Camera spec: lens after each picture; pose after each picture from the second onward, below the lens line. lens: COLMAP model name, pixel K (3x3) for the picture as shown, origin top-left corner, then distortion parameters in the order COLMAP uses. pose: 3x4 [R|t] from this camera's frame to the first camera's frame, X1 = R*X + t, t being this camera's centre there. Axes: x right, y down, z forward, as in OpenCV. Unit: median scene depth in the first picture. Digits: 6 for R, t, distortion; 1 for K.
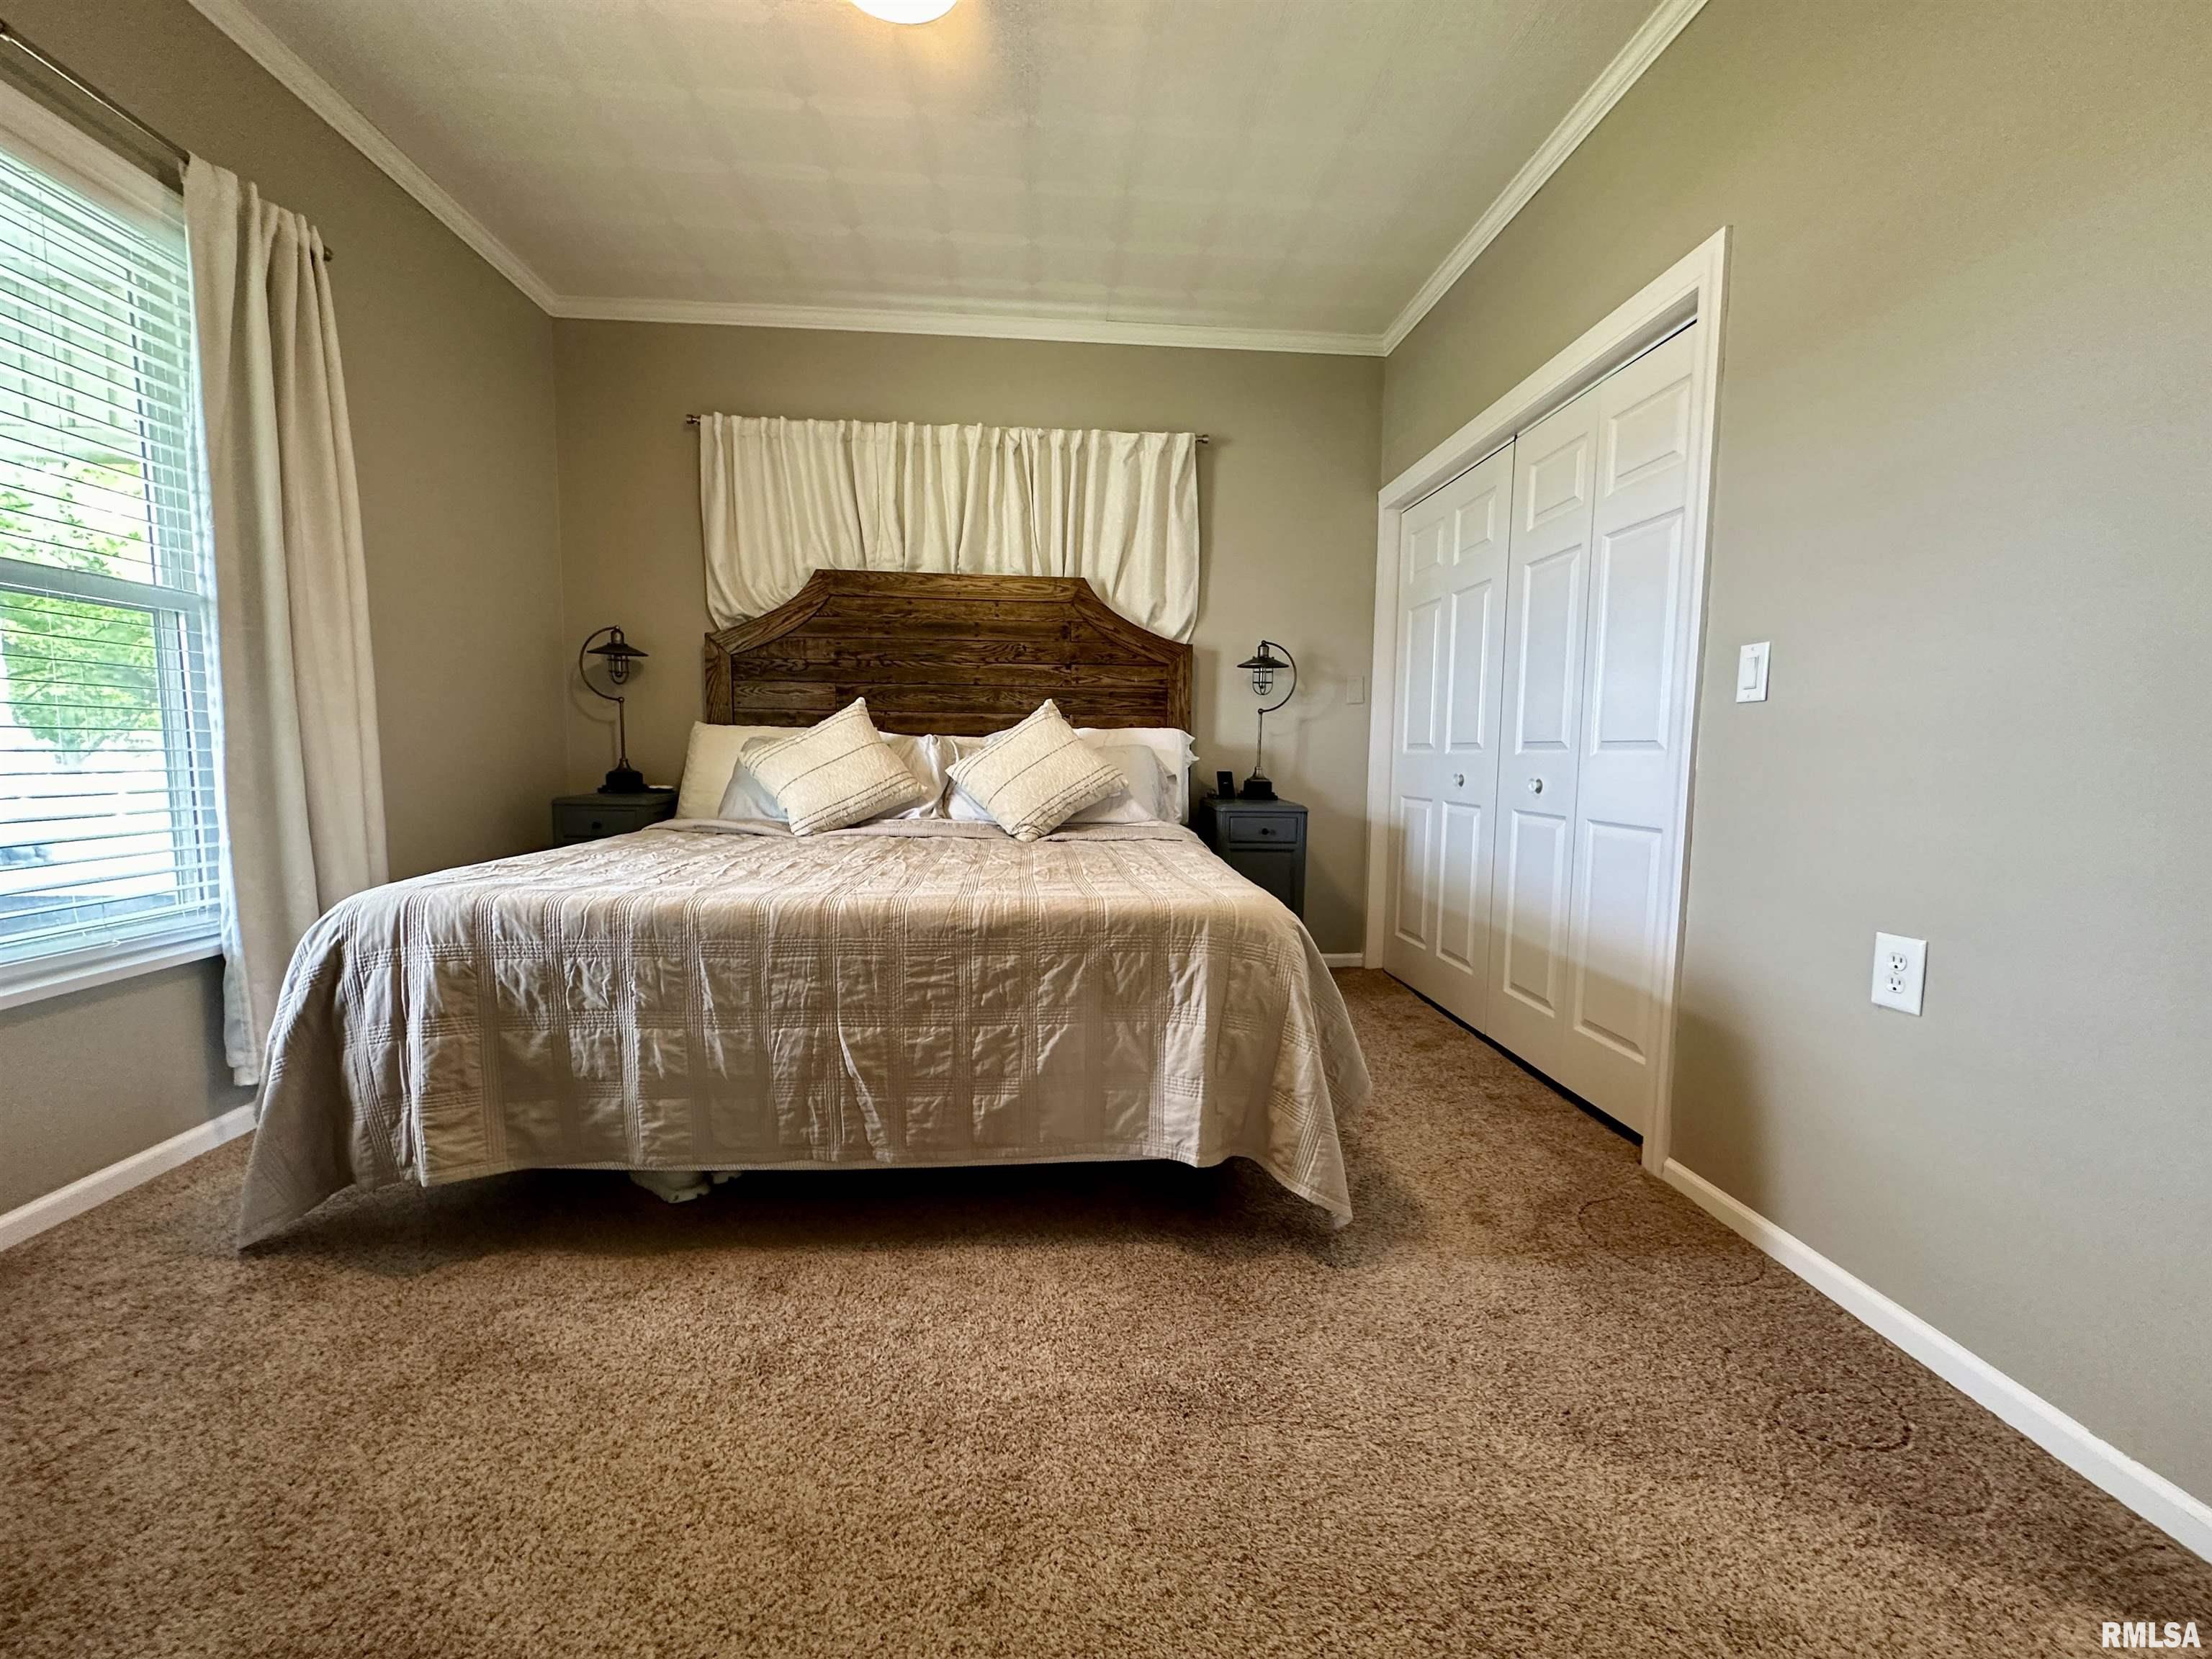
lens RADIAL K [[885.7, 0, 1104.6], [0, 885.7, 829.4], [0, 0, 1]] dist [-0.002132, 0.000284]
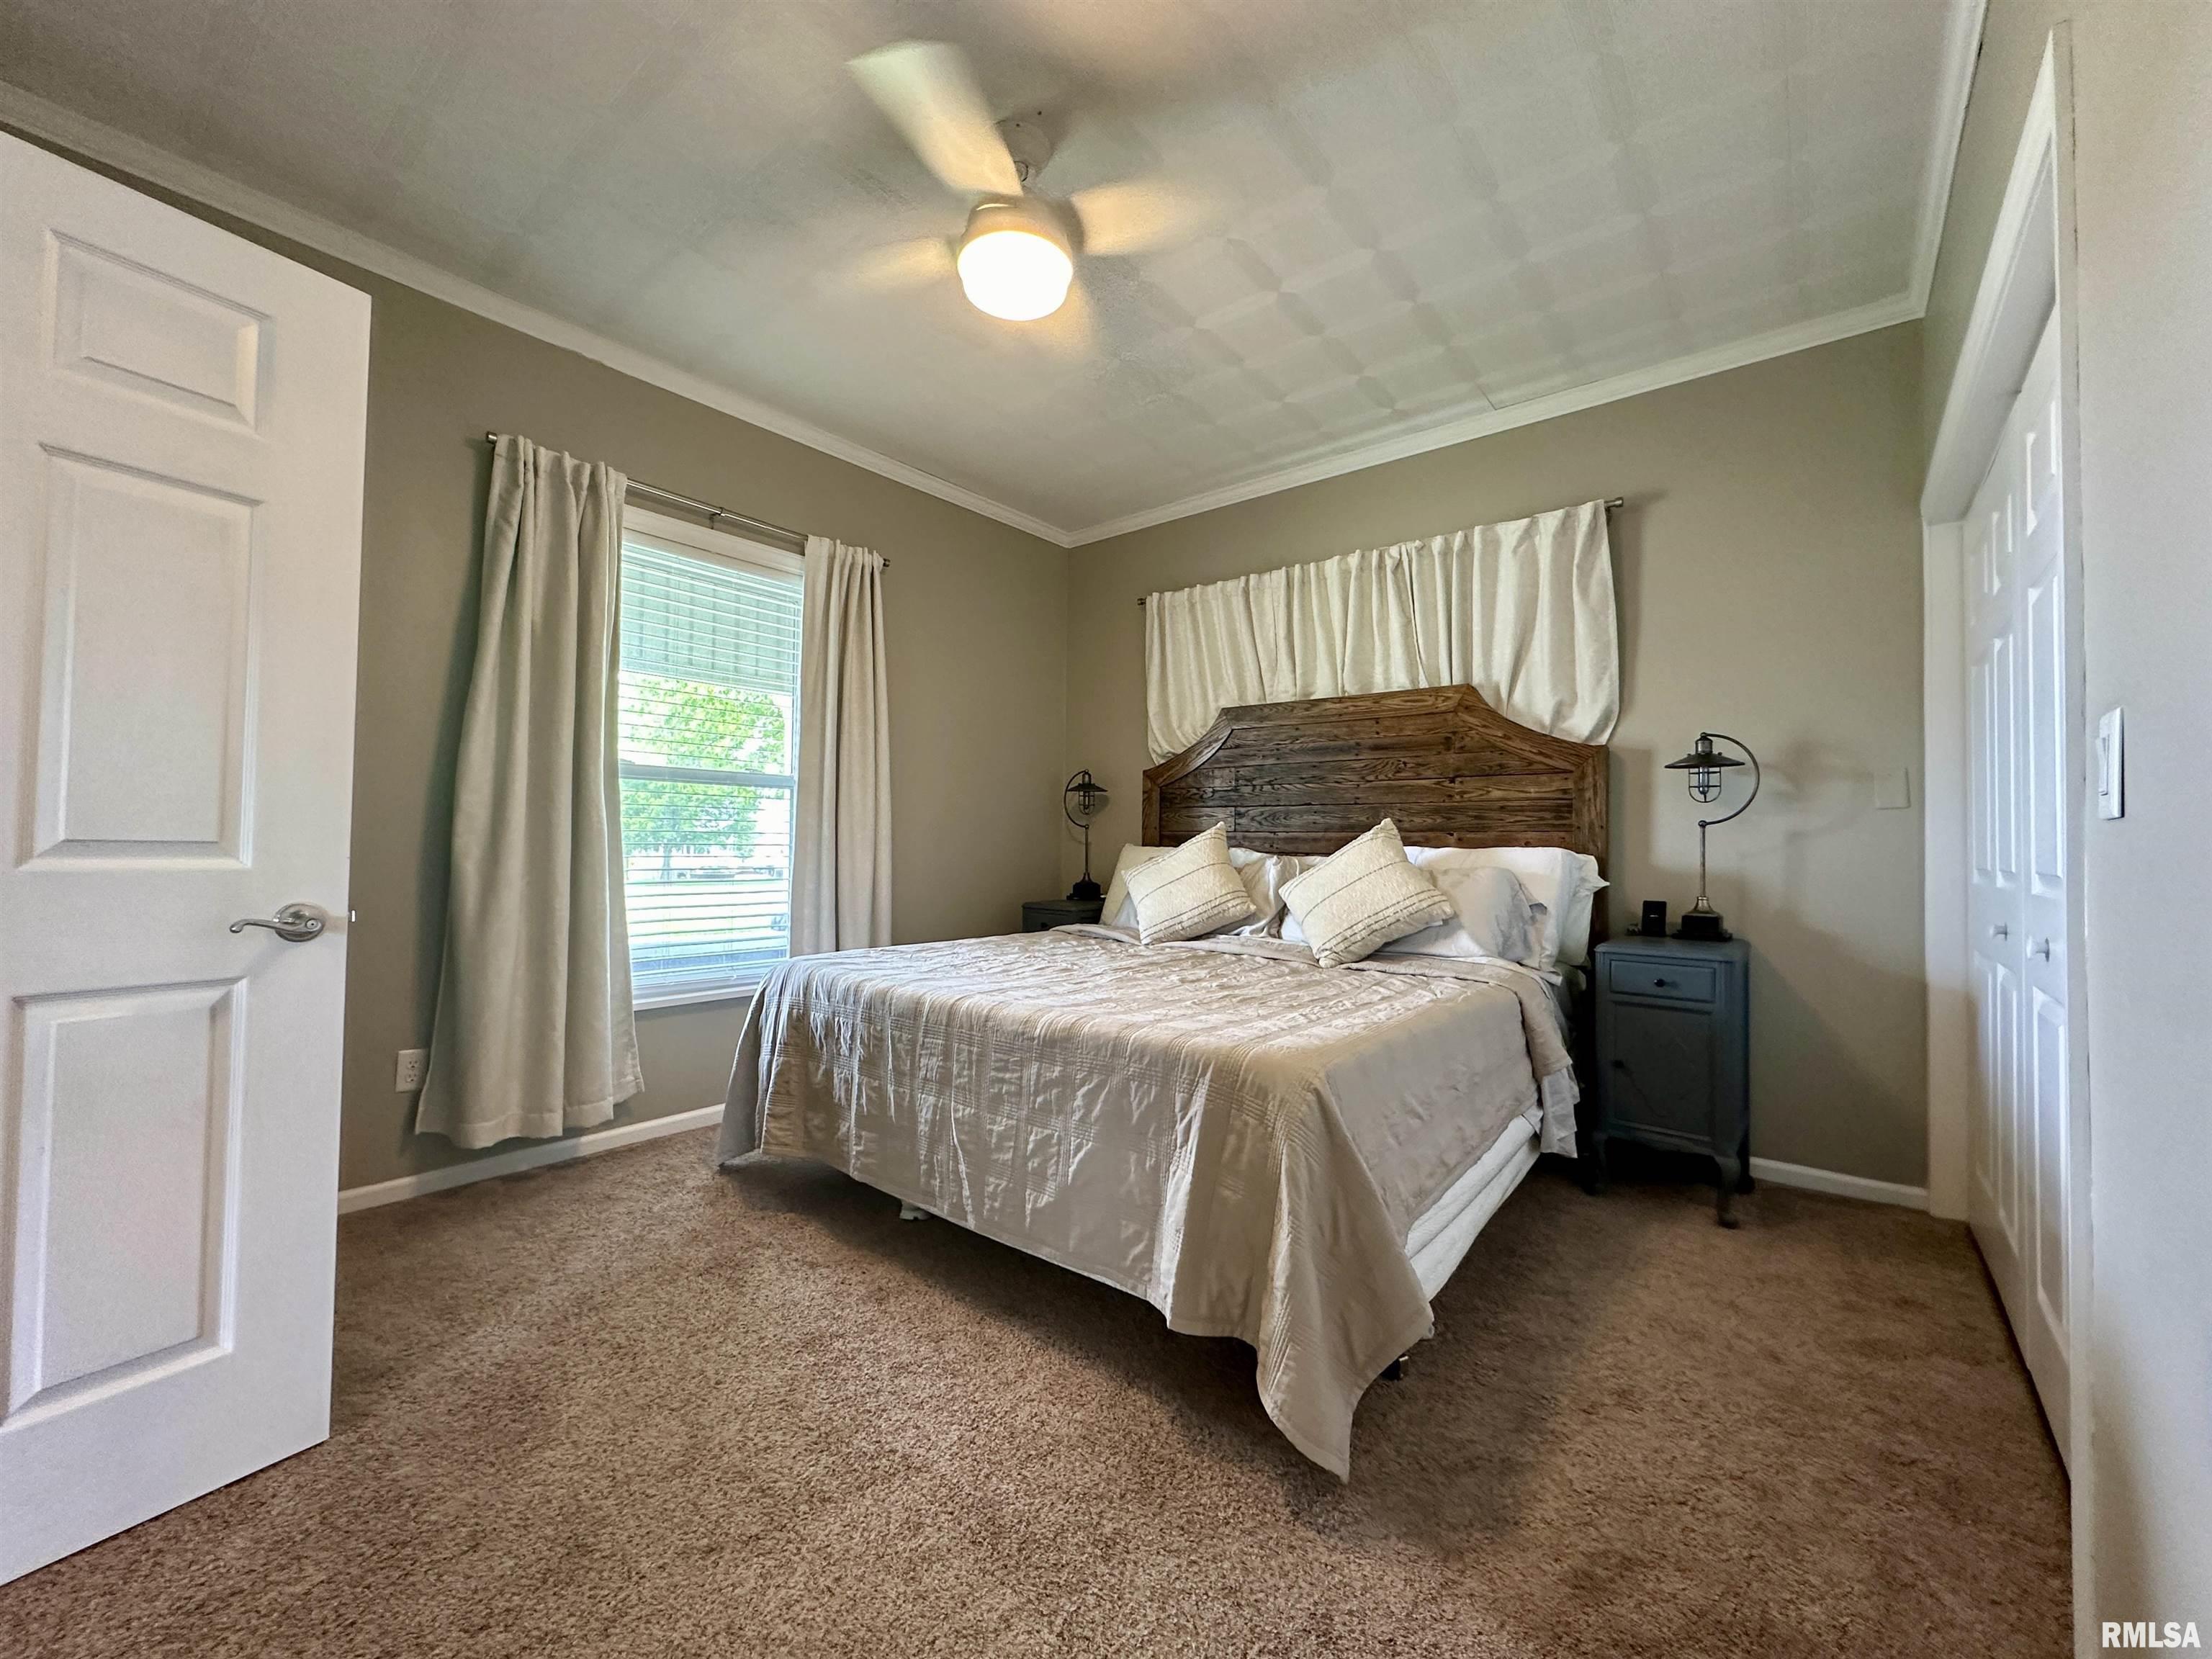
lens RADIAL K [[885.7, 0, 1104.6], [0, 885.7, 829.4], [0, 0, 1]] dist [-0.002132, 0.000284]
pose [[0.723899, -0.017504, -0.689684, 0.391798], [-0.064766, 0.993539, -0.093195, -0.029219], [0.686859, 0.112132, 0.718089, 0.119655]]
